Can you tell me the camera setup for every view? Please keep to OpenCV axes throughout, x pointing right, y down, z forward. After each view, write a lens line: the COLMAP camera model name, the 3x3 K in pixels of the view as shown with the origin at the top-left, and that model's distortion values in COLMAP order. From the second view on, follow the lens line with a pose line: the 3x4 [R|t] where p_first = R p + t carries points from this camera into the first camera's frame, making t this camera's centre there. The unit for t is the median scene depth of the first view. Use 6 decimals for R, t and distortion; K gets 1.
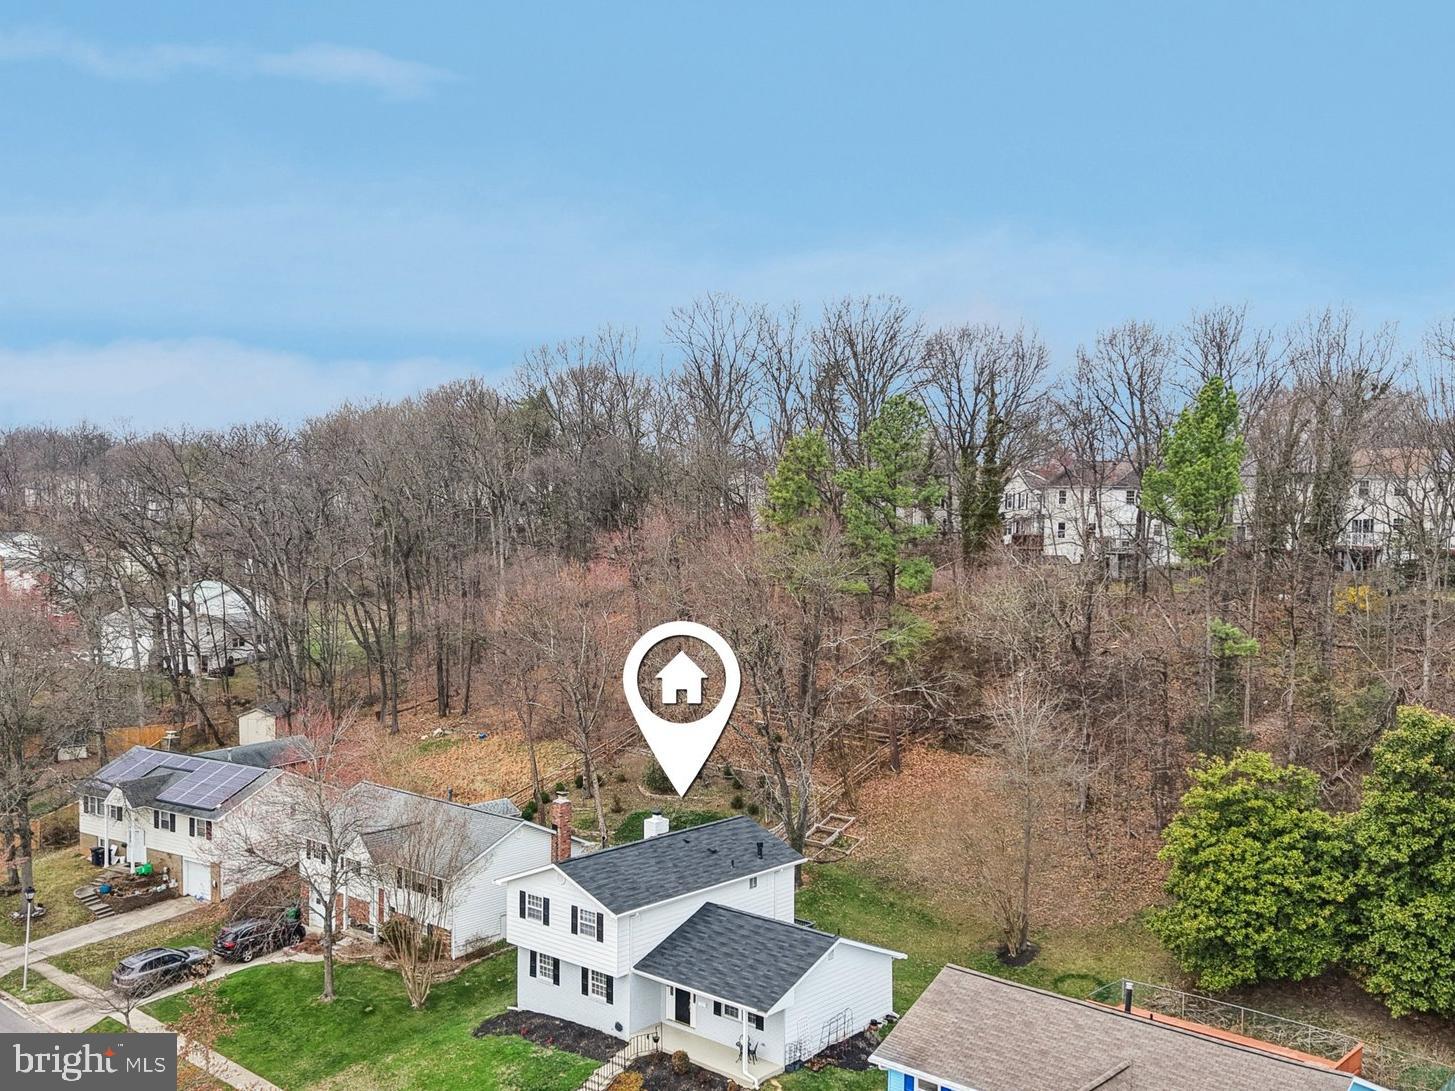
lens RADIAL K [[1203.0, 0, 729.4], [0, 1203.0, 538.8], [0, 0, 1]] dist [0.030601, -0.021904]
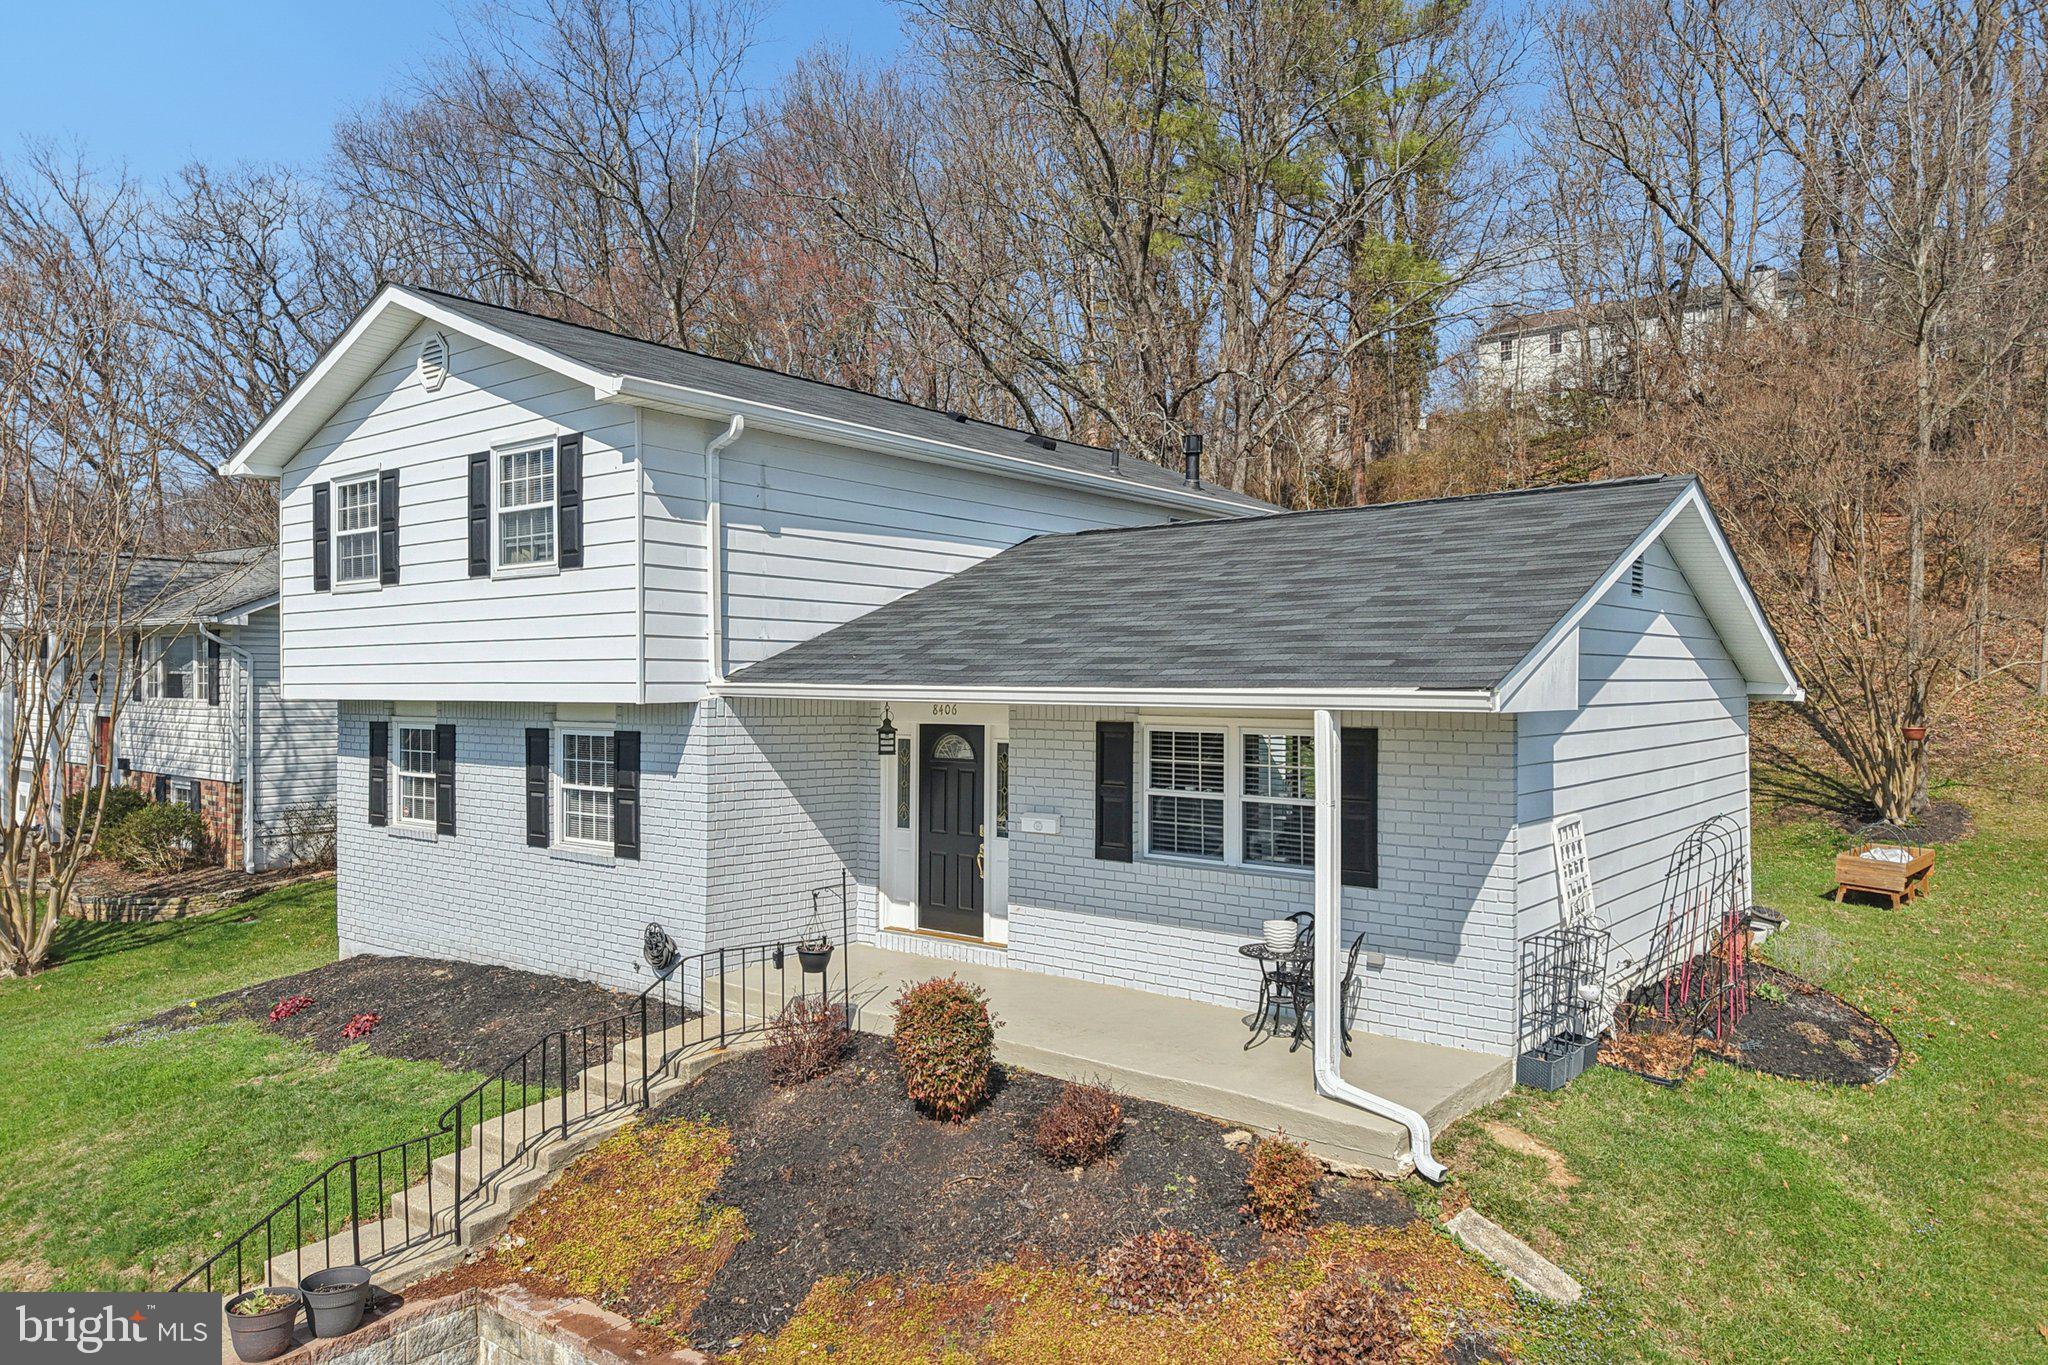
lens RADIAL K [[1329.1, 0, 1057.0], [0, 1329.1, 692.4], [0, 0, 1]] dist [0.032897, -0.021663]
pose [[0.999541, -0.007496, 0.029348, -0.025392], [0.007306, 0.999952, 0.006589, 0.351979], [-0.029396, -0.006371, 0.999548, 0.746500]]
